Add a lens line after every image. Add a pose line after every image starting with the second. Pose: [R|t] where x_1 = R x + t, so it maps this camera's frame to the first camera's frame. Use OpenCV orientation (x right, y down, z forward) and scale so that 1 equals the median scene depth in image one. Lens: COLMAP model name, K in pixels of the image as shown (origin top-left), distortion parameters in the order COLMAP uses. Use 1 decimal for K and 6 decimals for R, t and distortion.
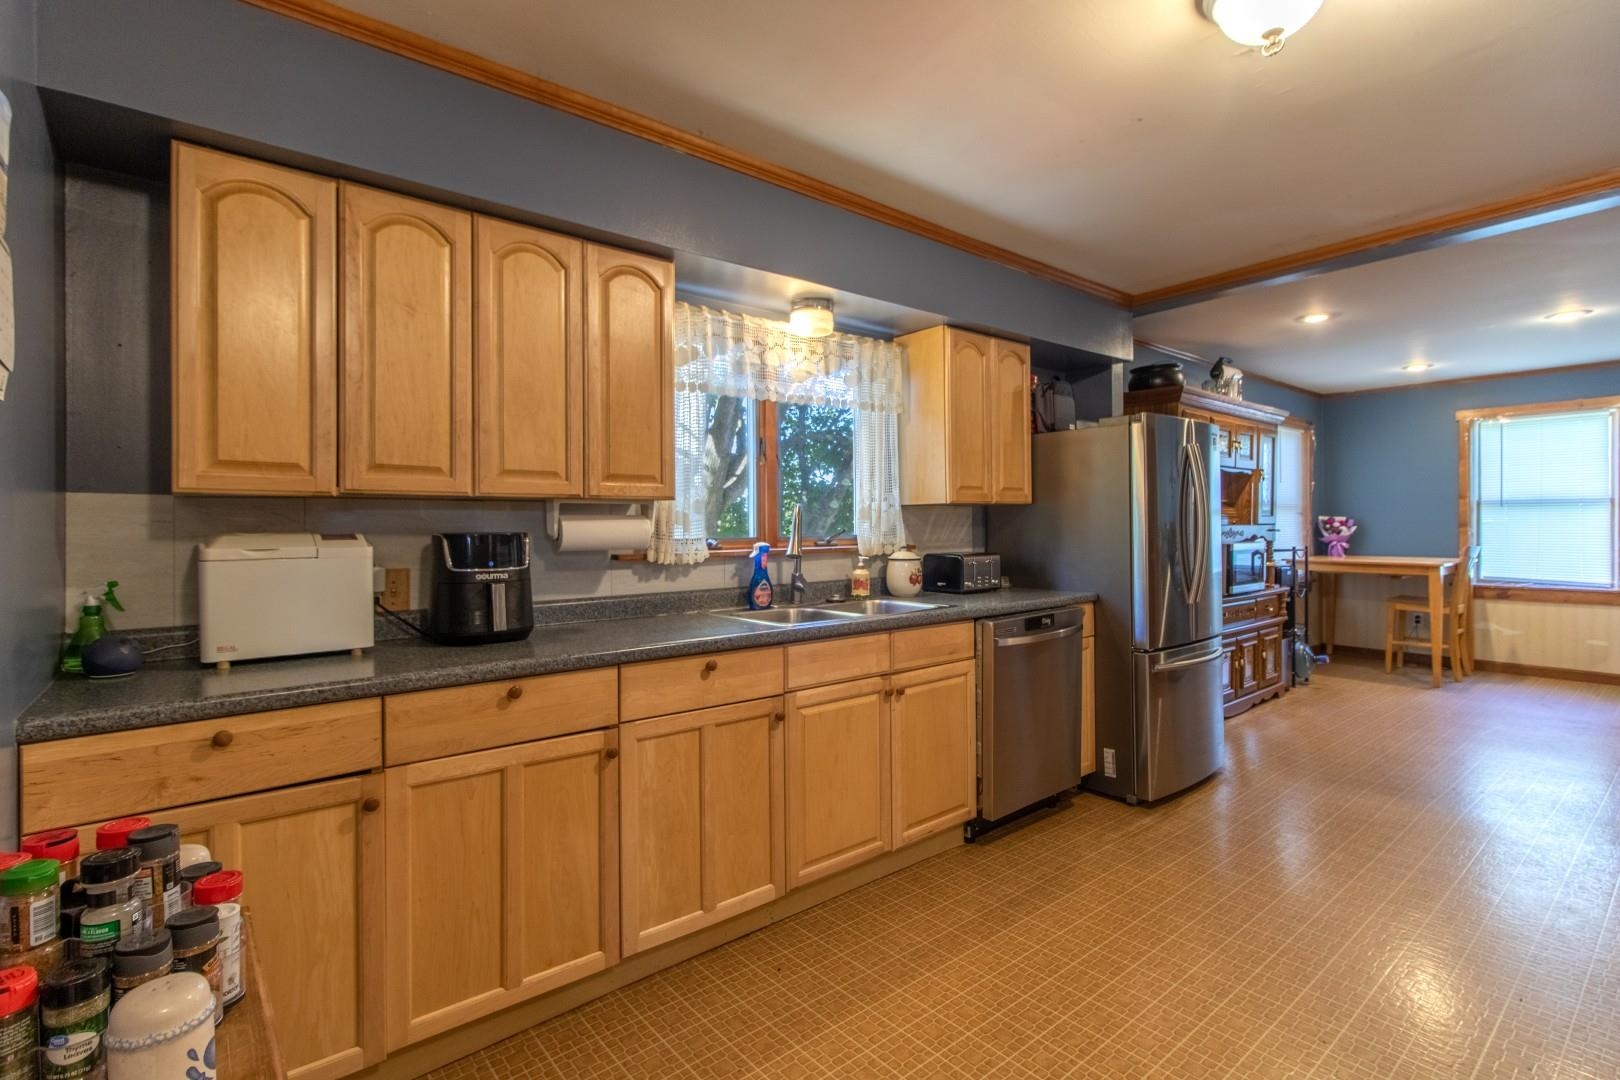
lens RADIAL K [[748.4, 0, 829.5], [0, 748.4, 523.5], [0, 0, 1]] dist [0.000899, 0.000014]
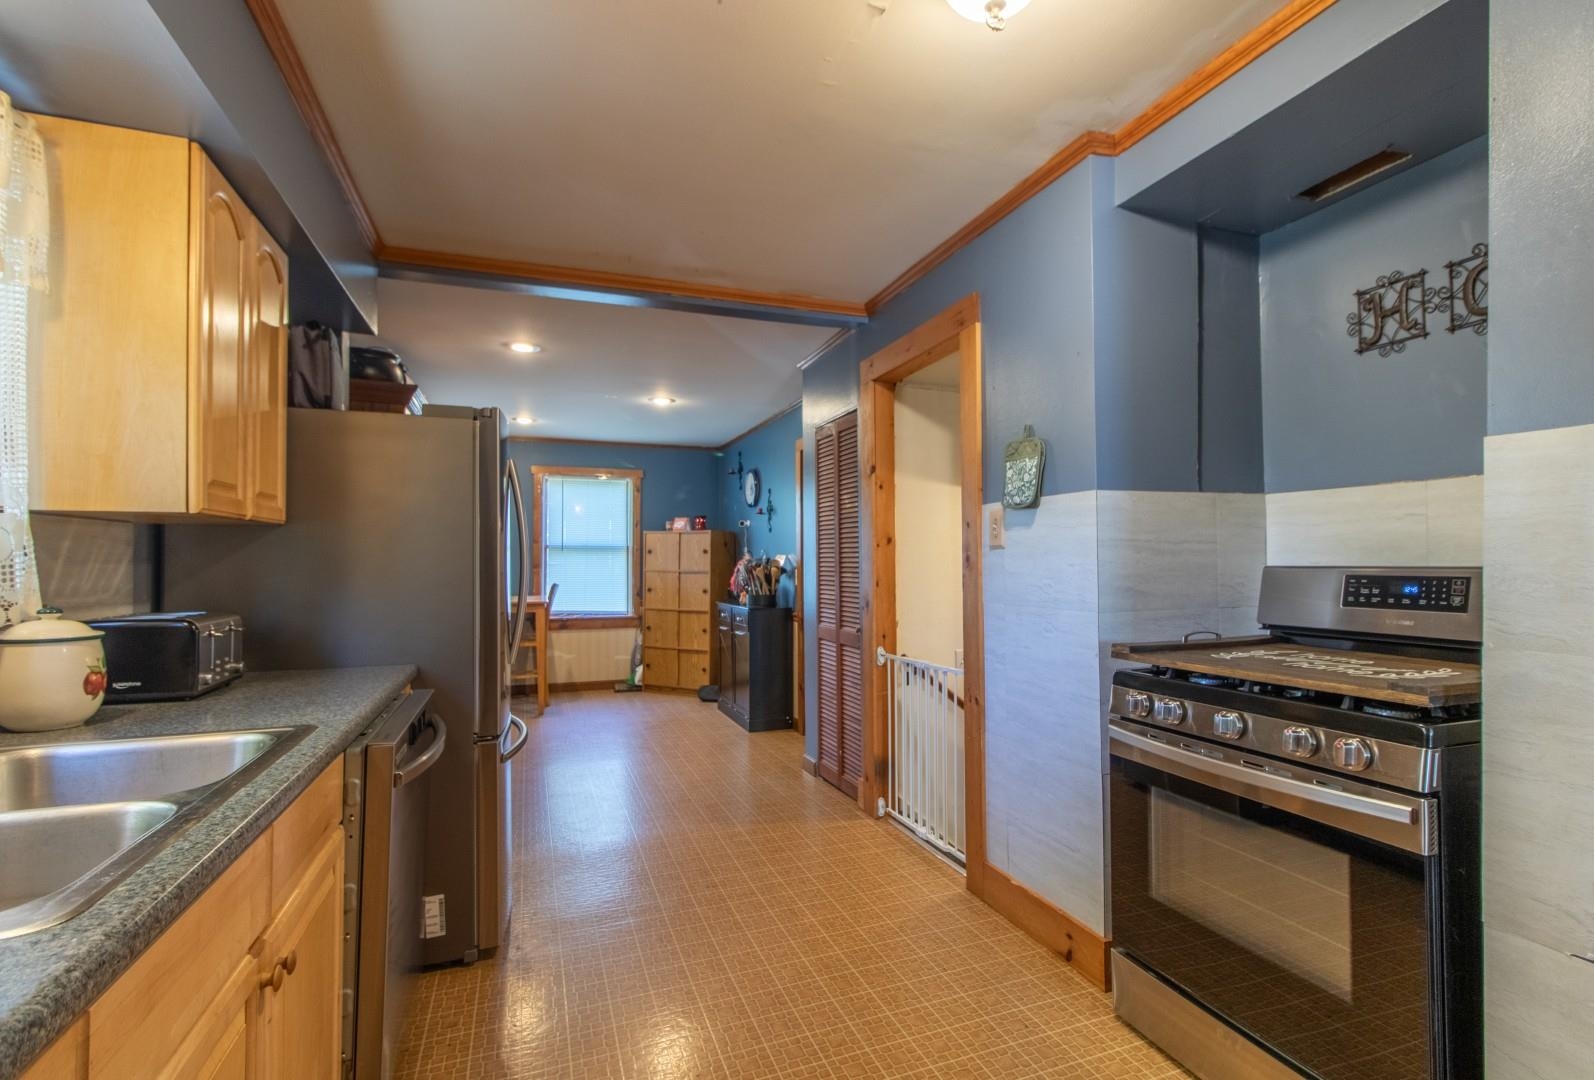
lens RADIAL K [[746.5, 0, 797.0], [0, 746.5, 540.0], [0, 0, 1]] dist [-0.000583, -0.000148]
pose [[0.323052, 0.035920, 0.945699, -0.101875], [-0.002152, 0.999305, -0.037221, 0.004368], [-0.946379, 0.009989, 0.322905, 0.293753]]
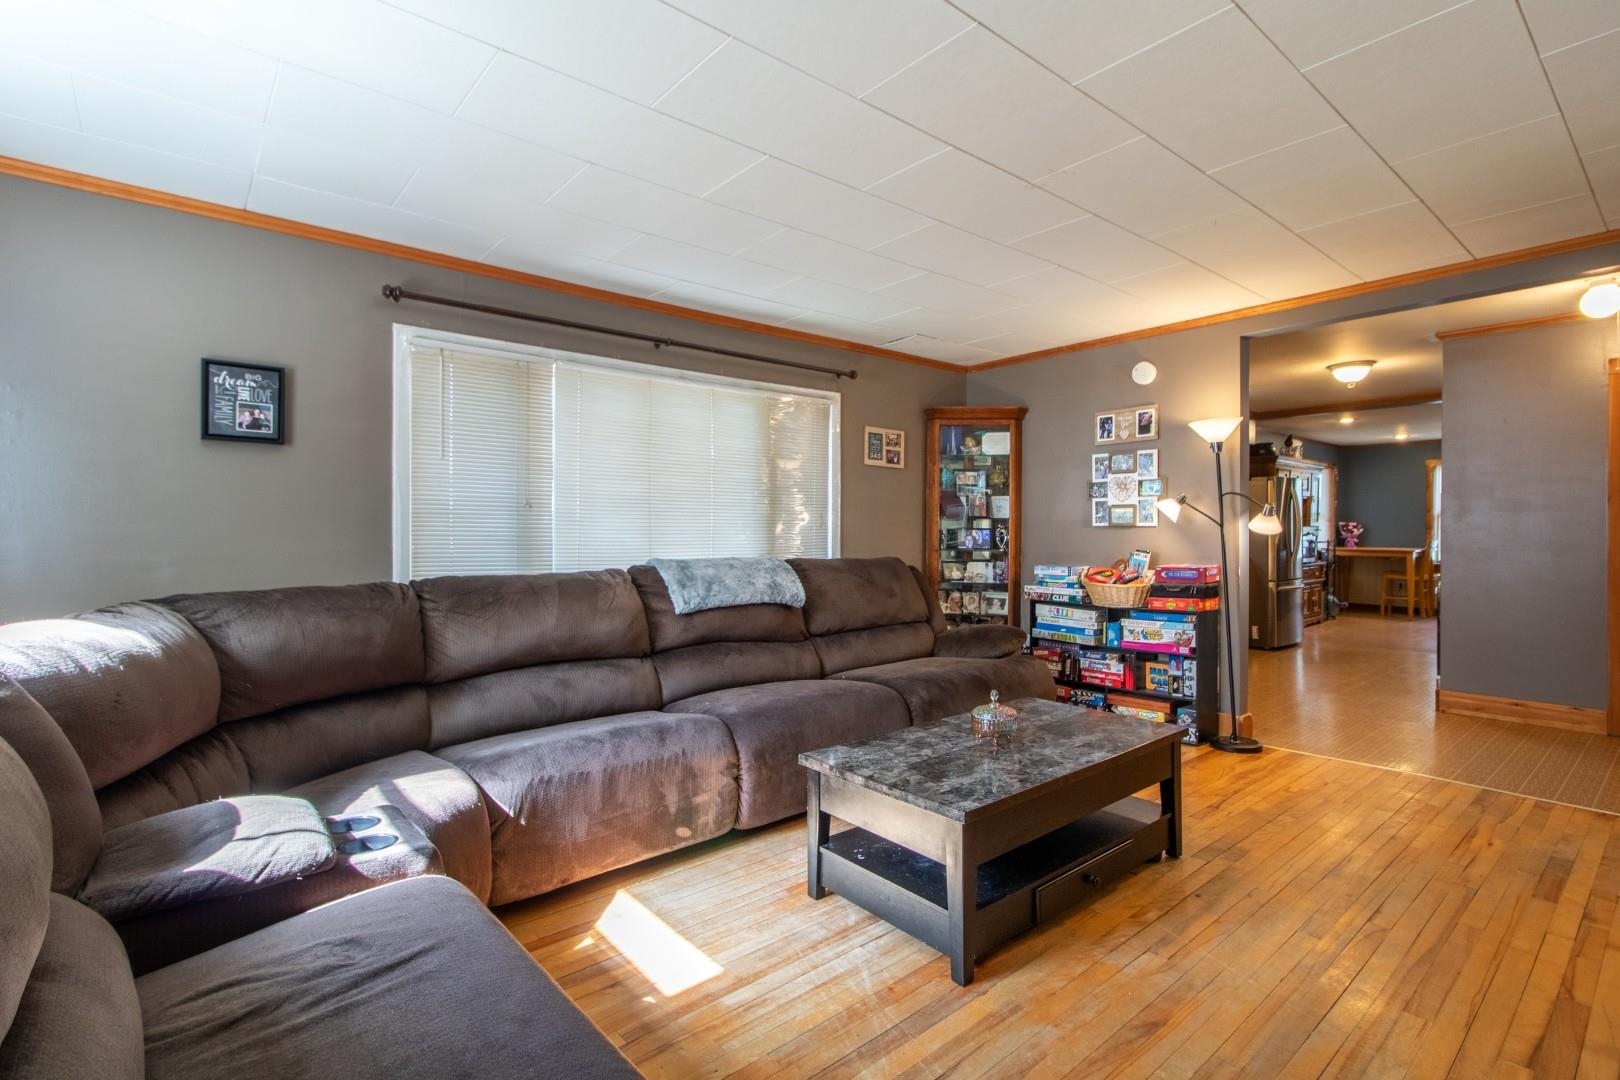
lens RADIAL K [[765.1, 0, 804.5], [0, 765.1, 530.8], [0, 0, 1]] dist [0.002761, 0.000346]
pose [[0.999951, 0.007010, -0.006987, -0.592122], [-0.006961, 0.999951, 0.007039, 0.005861], [0.007036, -0.006990, 0.999951, -0.799187]]
